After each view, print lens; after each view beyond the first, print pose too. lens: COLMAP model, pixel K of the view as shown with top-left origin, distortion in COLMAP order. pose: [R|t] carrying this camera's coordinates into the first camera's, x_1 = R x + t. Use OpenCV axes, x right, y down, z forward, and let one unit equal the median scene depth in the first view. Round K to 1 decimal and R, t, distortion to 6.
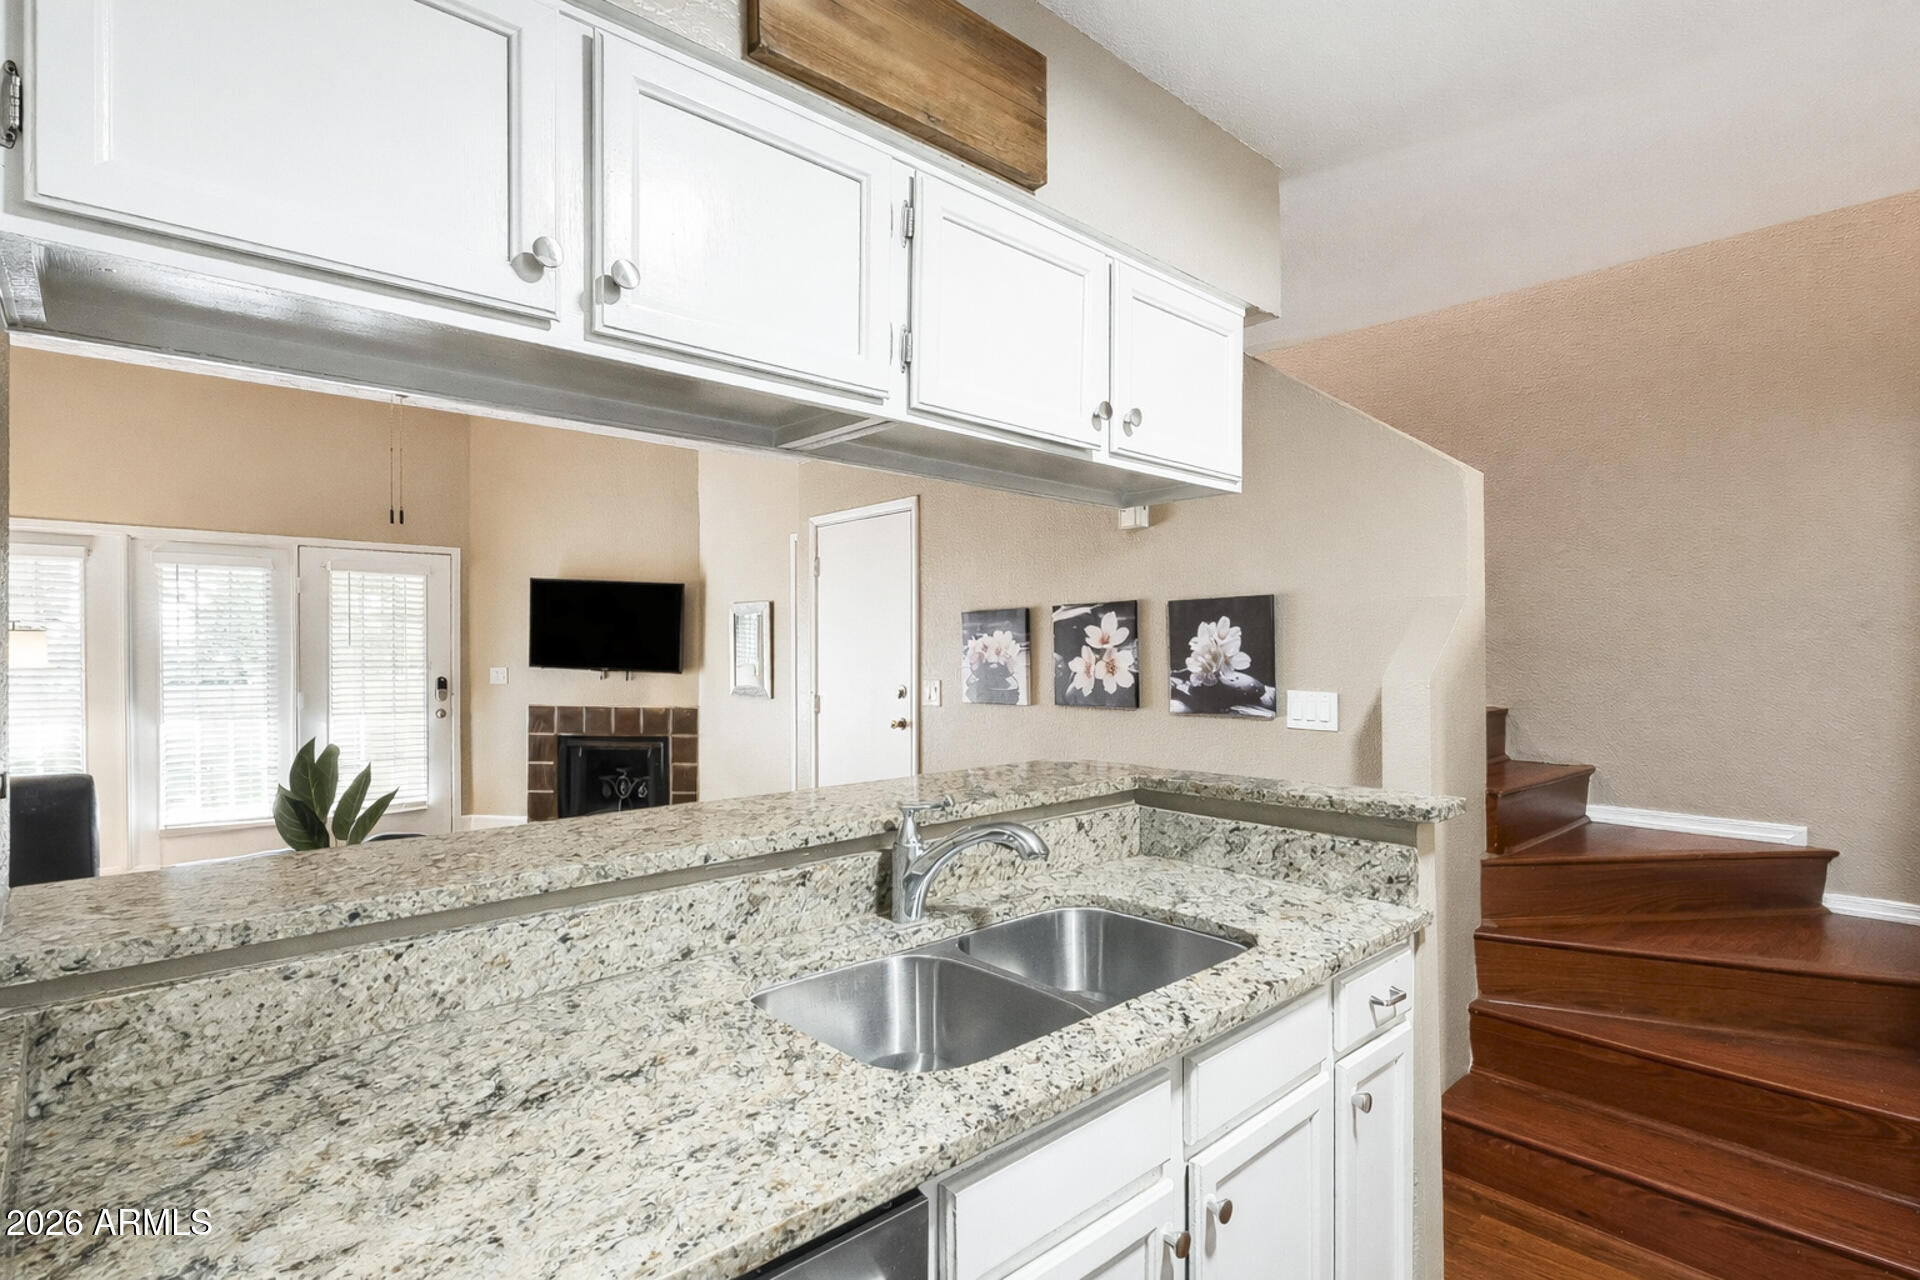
lens RADIAL K [[960.0, 0, 948.9], [0, 960.0, 650.9], [0, 0, 1]] dist [0.024091, 0.000710]
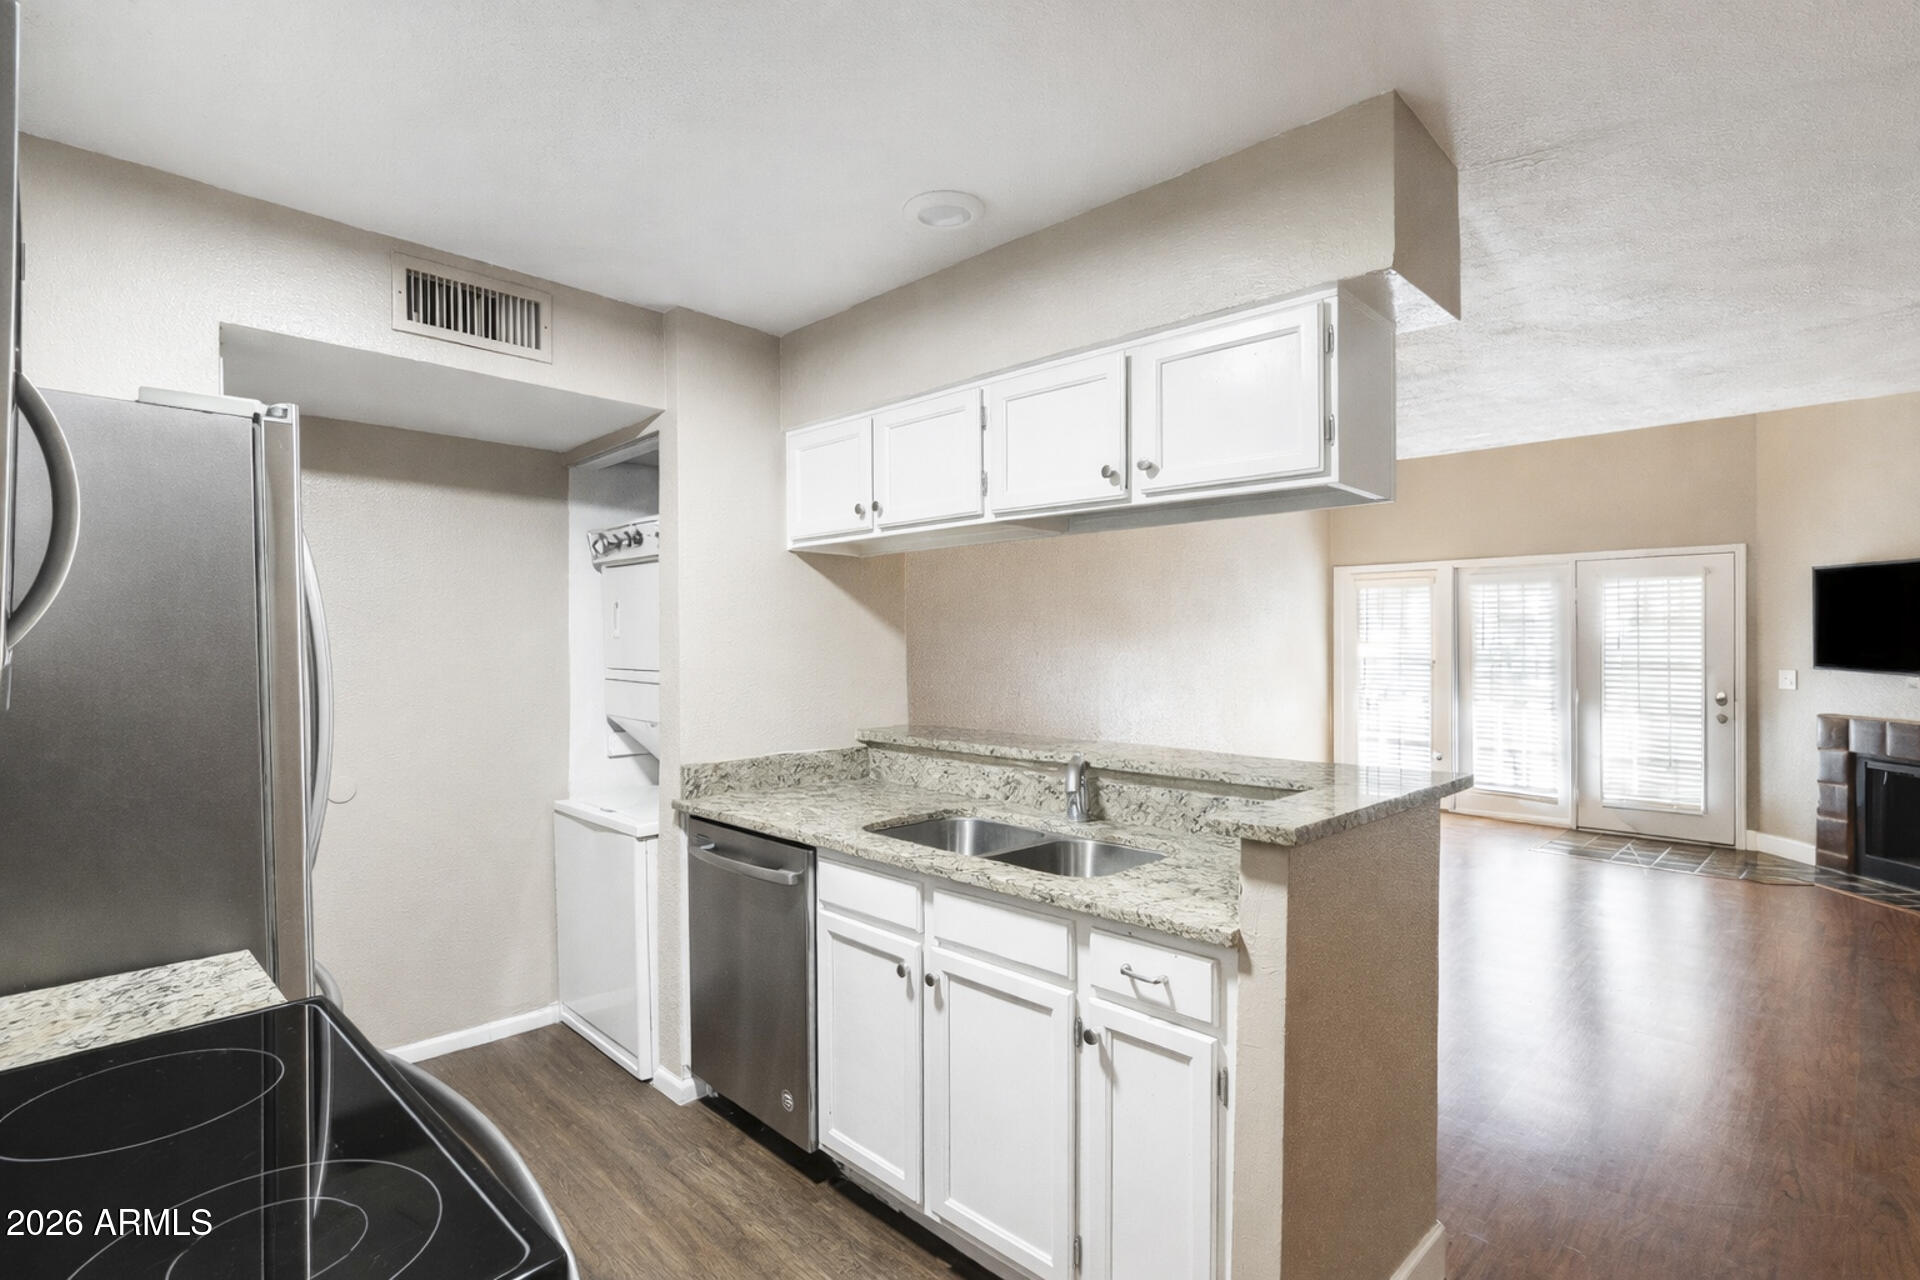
lens RADIAL K [[960.0, 0, 959.5], [0, 960.0, 649.5], [0, 0, 1]] dist [0.024091, 0.000710]
pose [[0.081288, -0.005834, -0.996674, 0.664094], [-0.001078, 0.999982, -0.005942, 0.005554], [0.996690, 0.001557, 0.081280, 0.298004]]
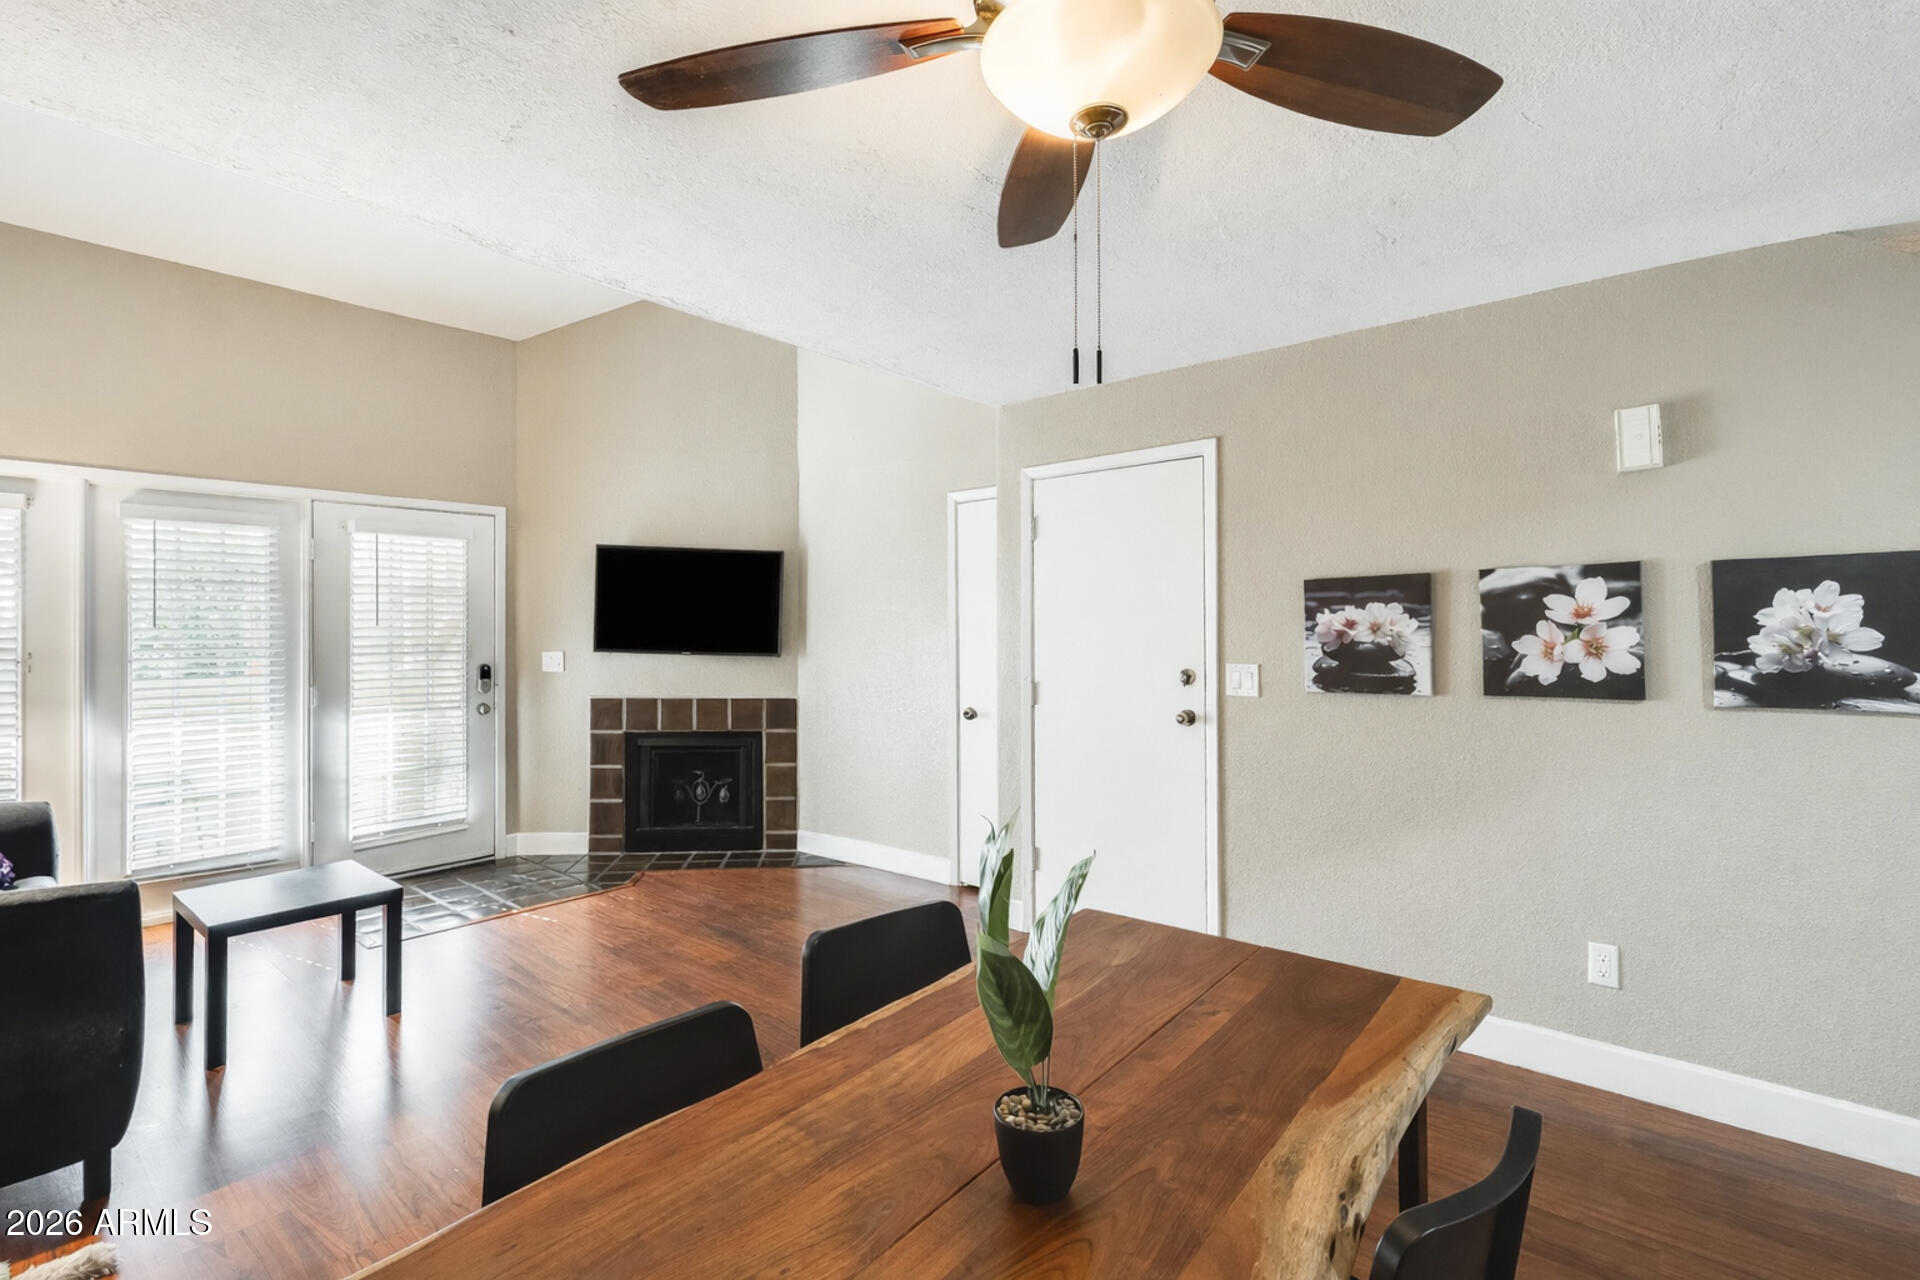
lens RADIAL K [[888.4, 0, 946.8], [0, 888.4, 606.1], [0, 0, 1]] dist [0.005494, -0.001284]
pose [[0.988647, -0.002184, 0.150243, -0.444104], [0.005921, 0.999684, -0.024429, -0.002325], [-0.150142, 0.025041, 0.988347, 0.349038]]
